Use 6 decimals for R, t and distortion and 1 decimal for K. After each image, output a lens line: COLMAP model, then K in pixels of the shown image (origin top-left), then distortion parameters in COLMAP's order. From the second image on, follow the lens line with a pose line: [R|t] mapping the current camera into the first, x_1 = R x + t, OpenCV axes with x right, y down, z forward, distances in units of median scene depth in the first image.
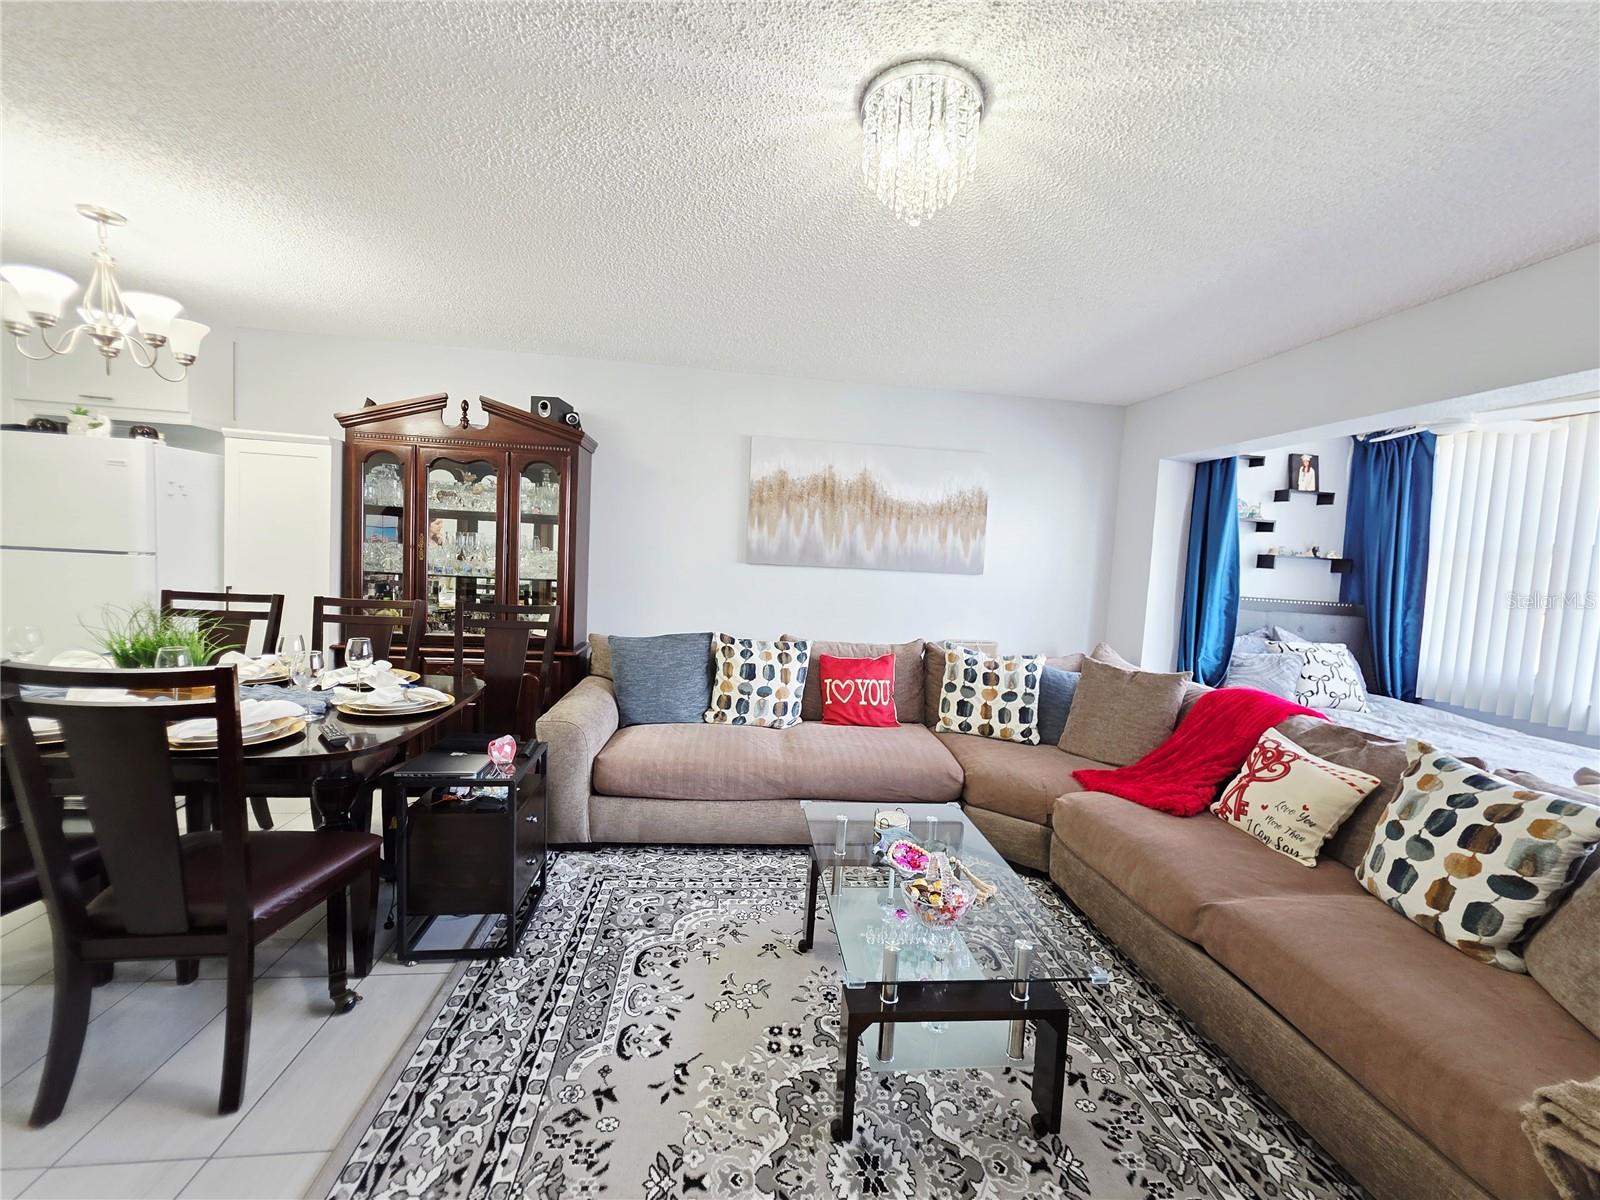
lens RADIAL K [[645.8, 0, 805.1], [0, 645.8, 598.6], [0, 0, 1]] dist [-0.000040, 0.000259]
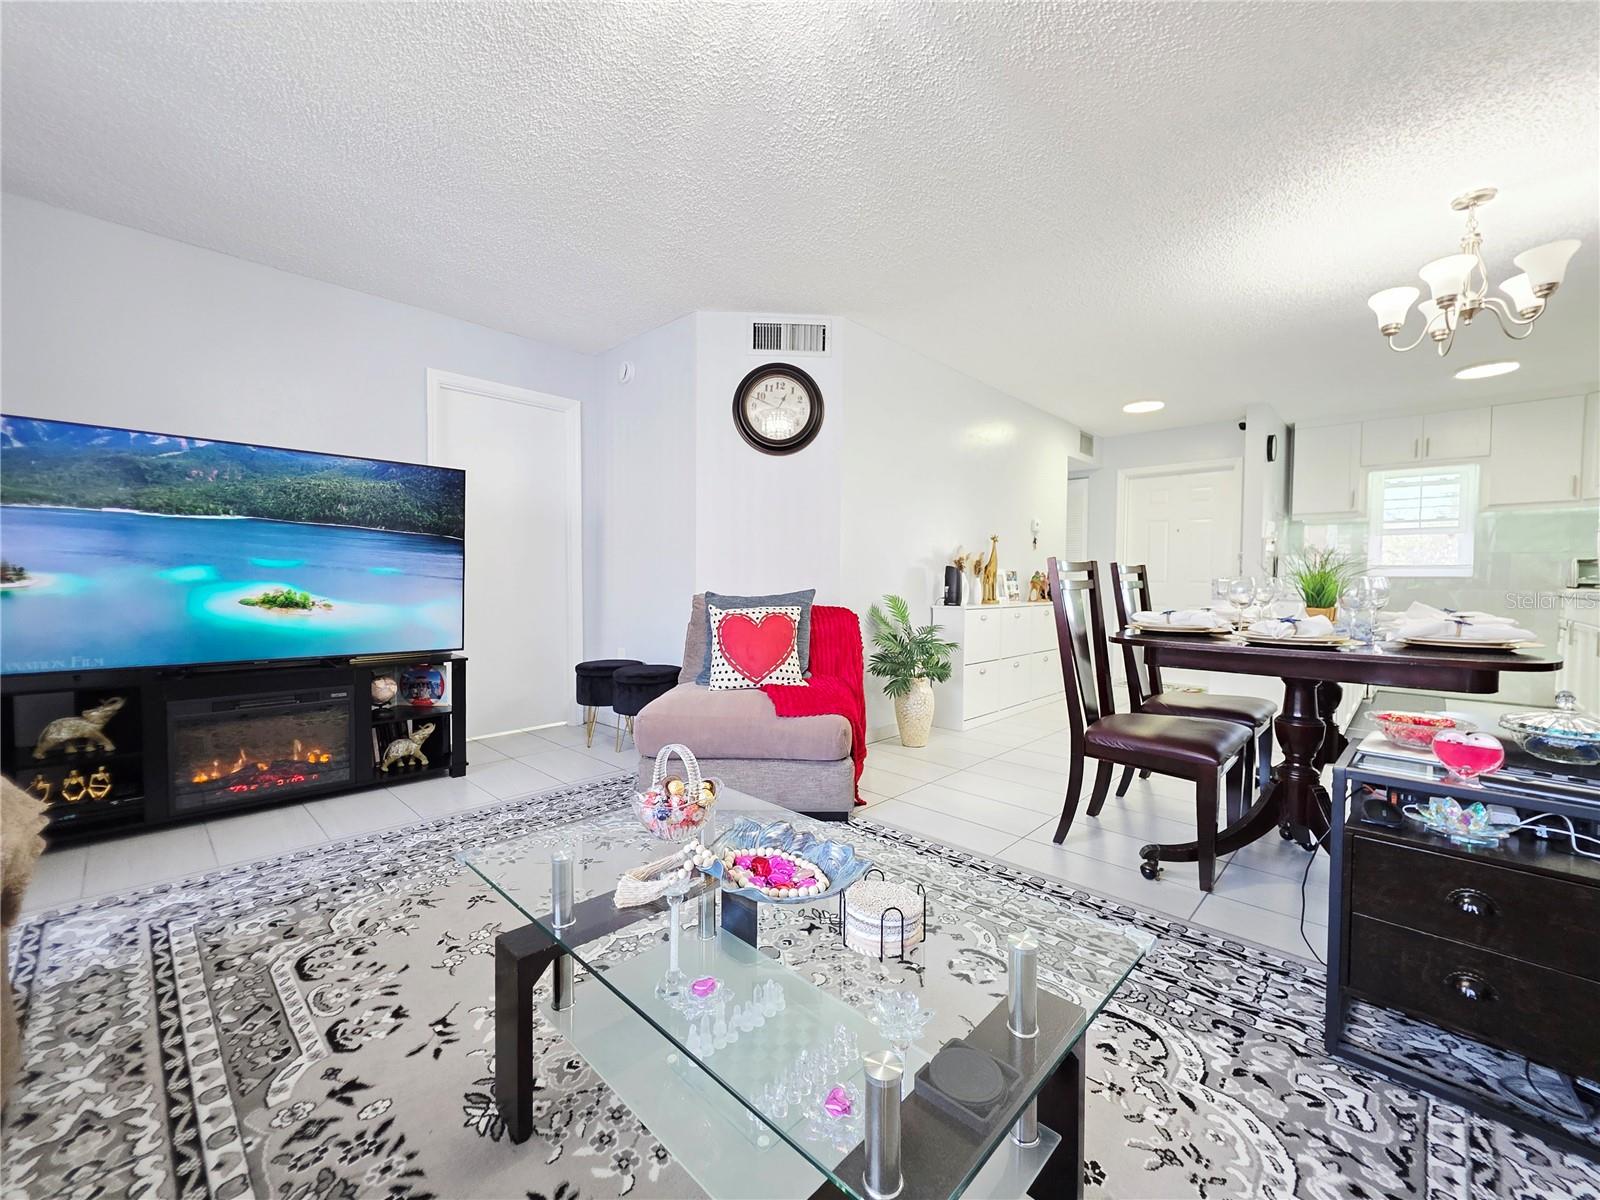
lens RADIAL K [[645.8, 0, 805.5], [0, 645.8, 599.7], [0, 0, 1]] dist [-0.000040, 0.000259]
pose [[-0.767439, -0.040838, -0.639820, 0.276480], [-0.093819, 0.994380, 0.049063, 0.078213], [0.634220, 0.097680, -0.766957, 0.775380]]
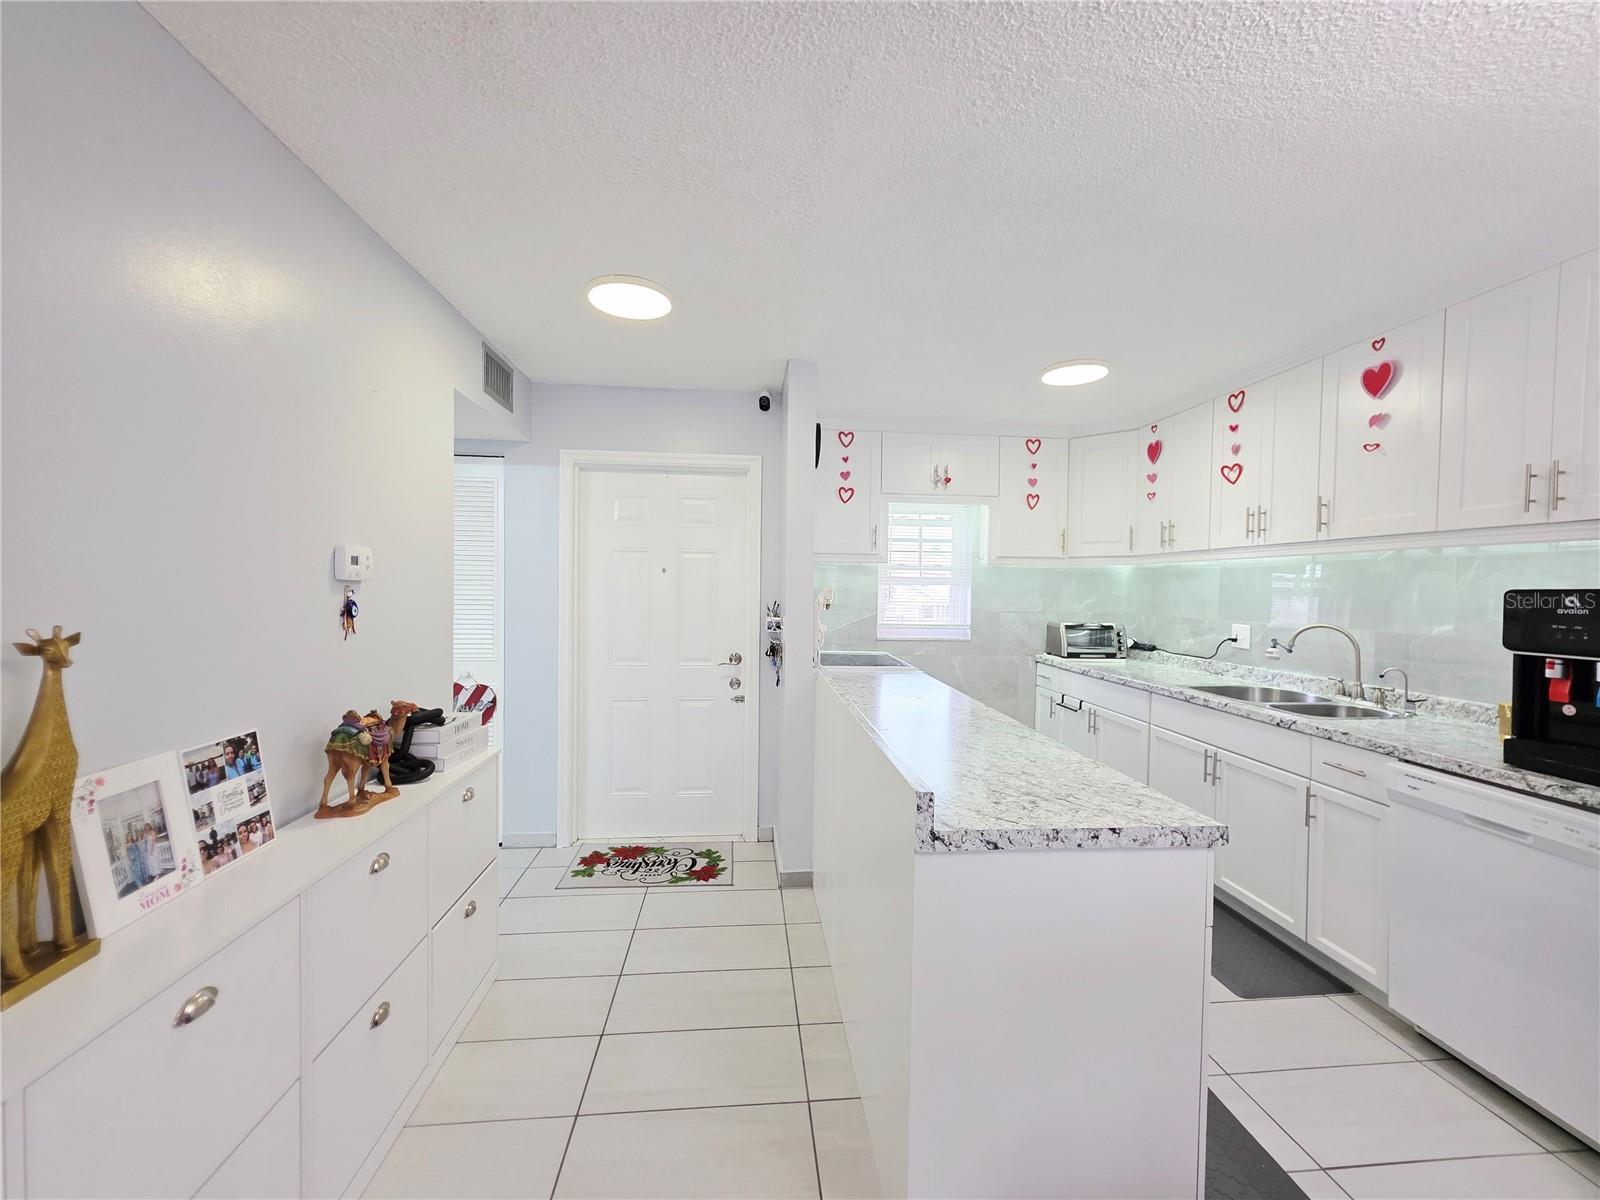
lens RADIAL K [[645.8, 0, 801.8], [0, 645.8, 600.2], [0, 0, 1]] dist [-0.000040, 0.000259]
pose [[-0.022617, -0.033831, -0.999172, -0.642614], [-0.082171, 0.996109, -0.031868, -0.060509], [0.996362, 0.081382, -0.025309, 0.285151]]
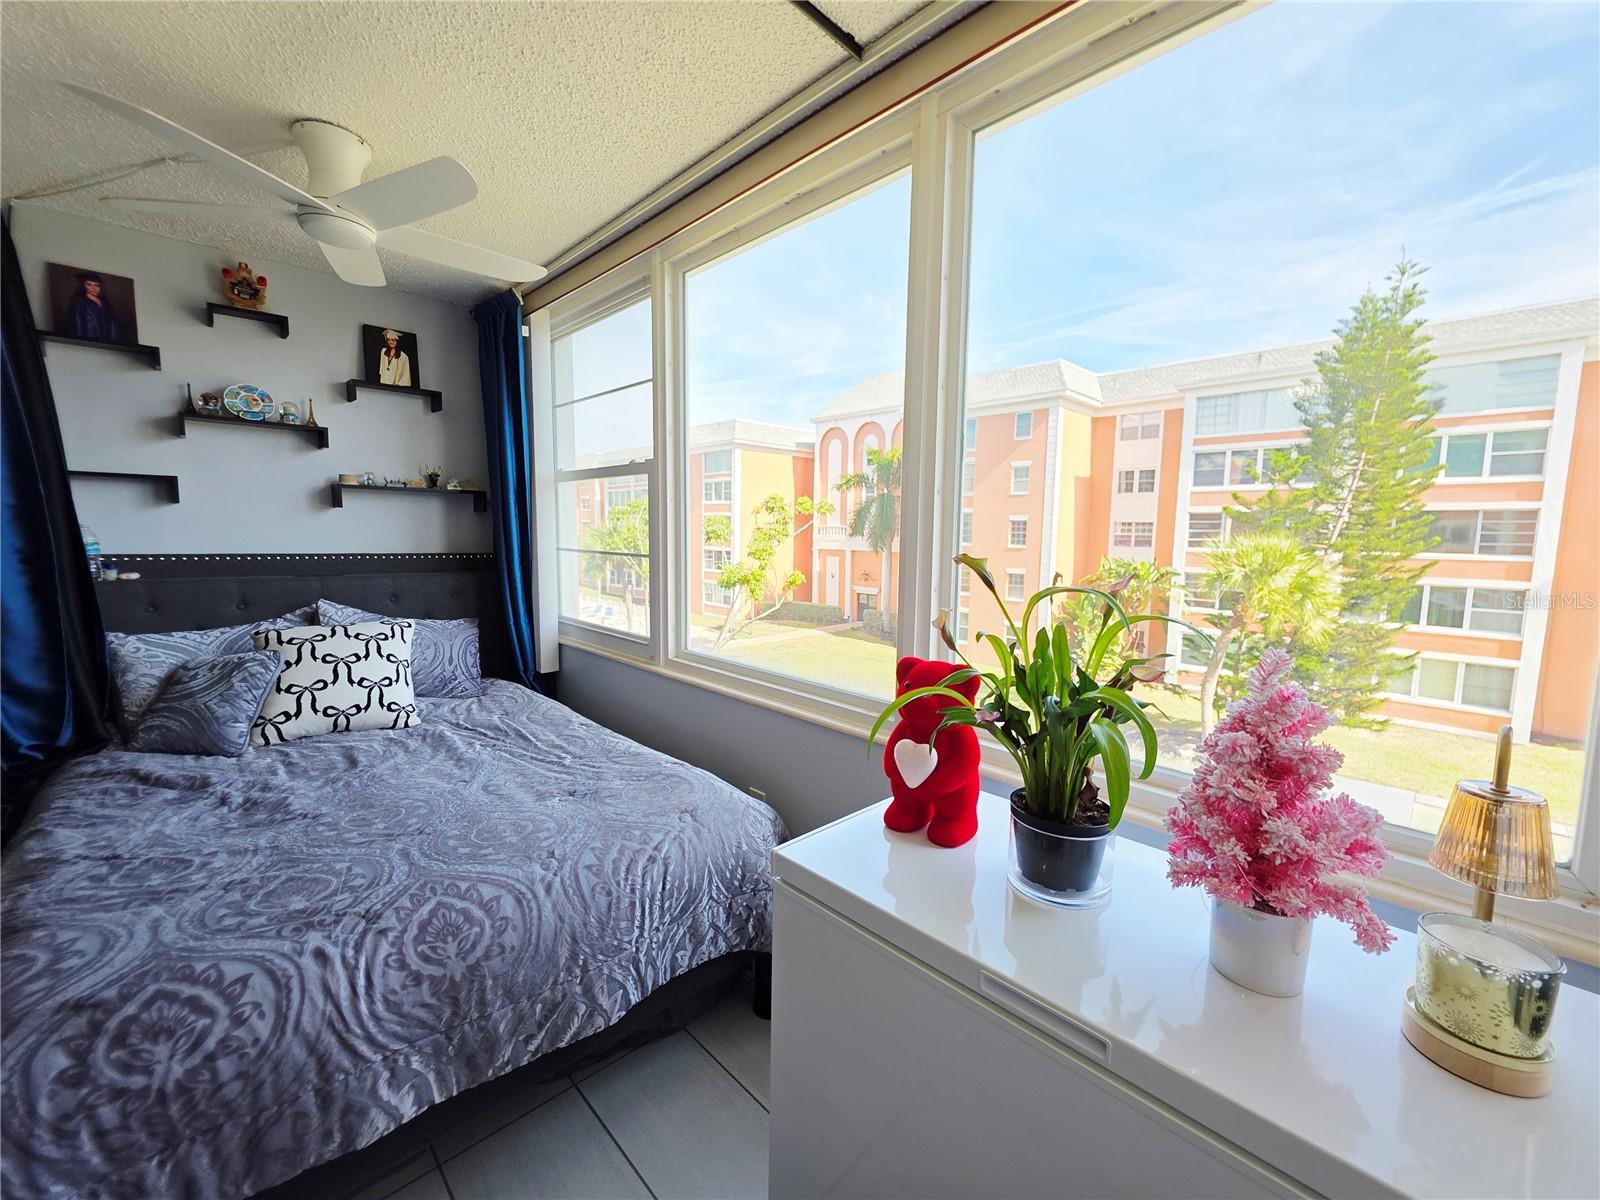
lens RADIAL K [[645.8, 0, 802.0], [0, 645.8, 602.5], [0, 0, 1]] dist [-0.000040, 0.000259]
pose [[0.798683, -0.108253, 0.591935, 0.899119], [0.070031, 0.993723, 0.087240, 0.029670], [-0.597663, -0.028224, 0.801251, 0.289421]]
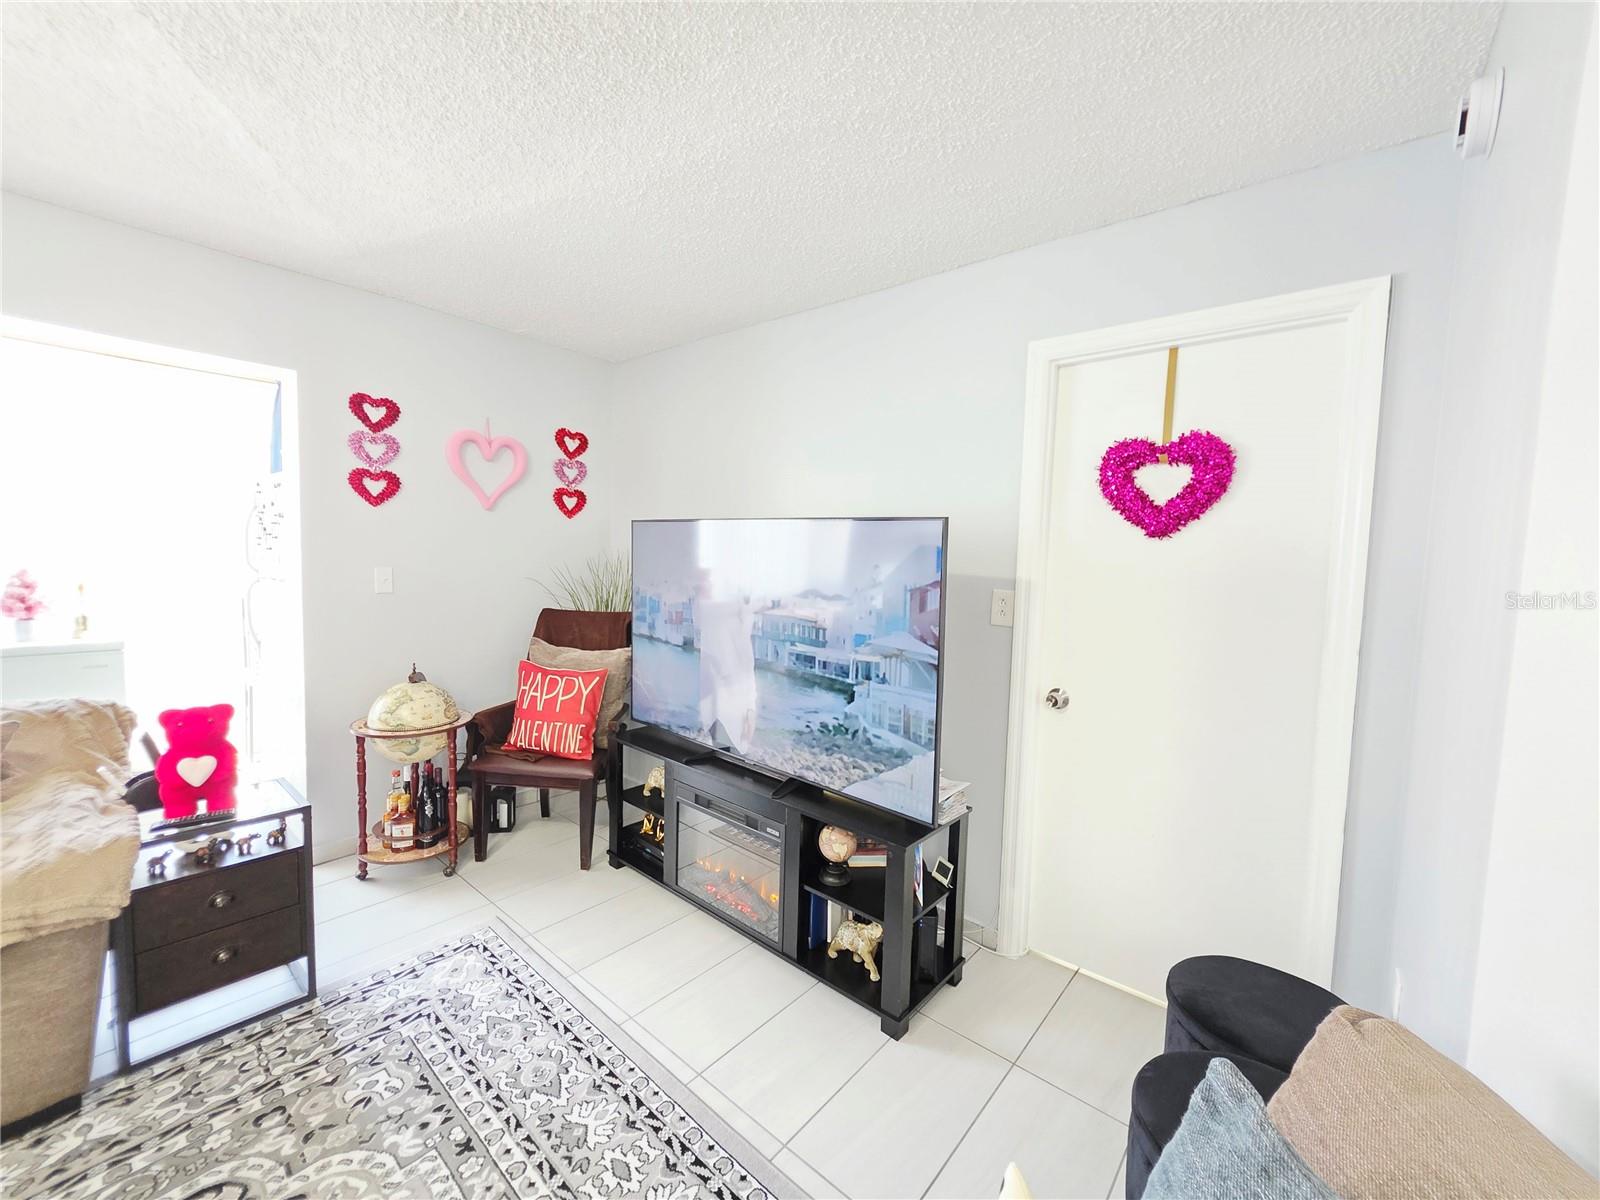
lens RADIAL K [[645.8, 0, 802.1], [0, 645.8, 600.4], [0, 0, 1]] dist [-0.000040, 0.000259]
pose [[-0.676629, -0.127705, 0.725165, -0.239384], [-0.020089, 0.987680, 0.155191, -0.027155], [-0.736050, 0.090439, -0.670859, 0.175677]]
